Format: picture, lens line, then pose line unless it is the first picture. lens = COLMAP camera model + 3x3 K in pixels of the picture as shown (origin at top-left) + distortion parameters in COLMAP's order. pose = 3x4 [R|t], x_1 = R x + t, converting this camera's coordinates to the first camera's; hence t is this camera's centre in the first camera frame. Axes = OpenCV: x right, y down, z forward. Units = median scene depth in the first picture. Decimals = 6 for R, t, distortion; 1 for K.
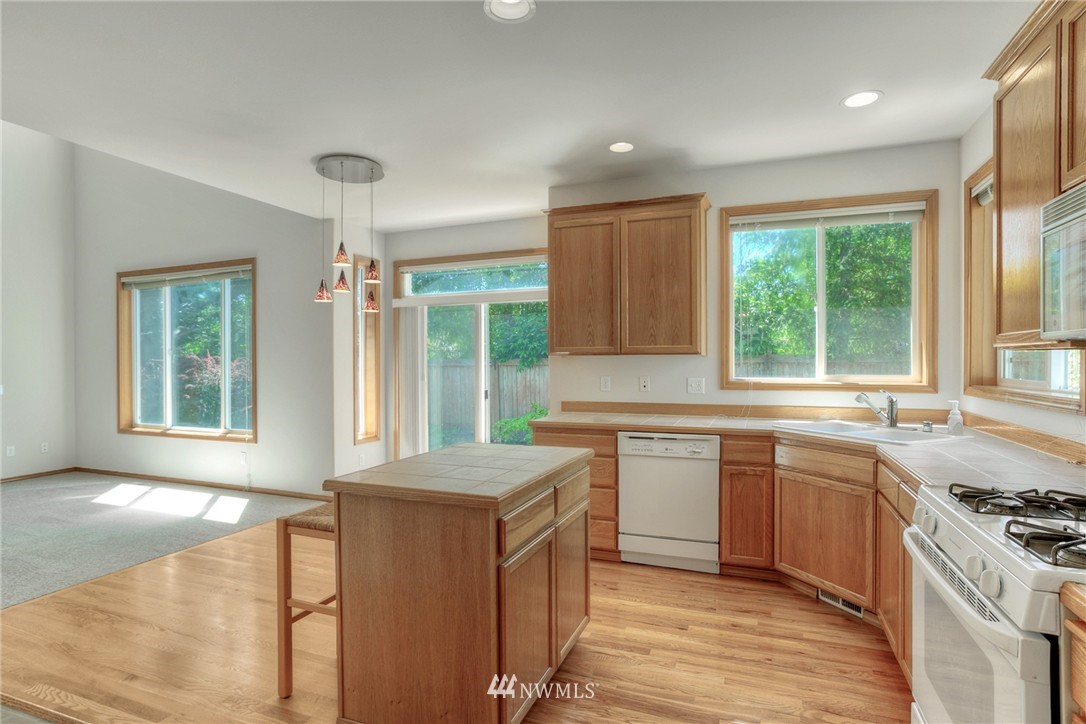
lens RADIAL K [[536.5, 0, 543.0], [0, 536.5, 362.0], [0, 0, 1]] dist [-0.034750, 0.000258]
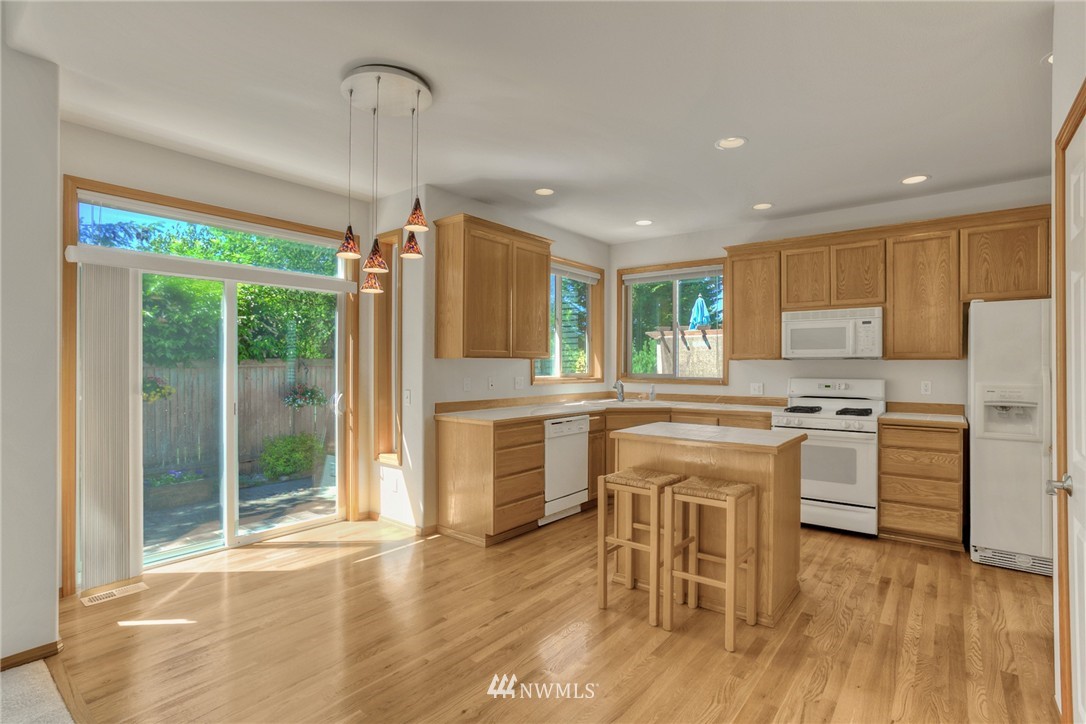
lens RADIAL K [[536.5, 0, 543.0], [0, 536.5, 362.0], [0, 0, 1]] dist [-0.034750, 0.000258]
pose [[0.304056, 0.006908, 0.952629, -0.983146], [-0.006450, 0.999966, -0.005192, 0.000083], [-0.952632, -0.004566, 0.304091, 0.588181]]
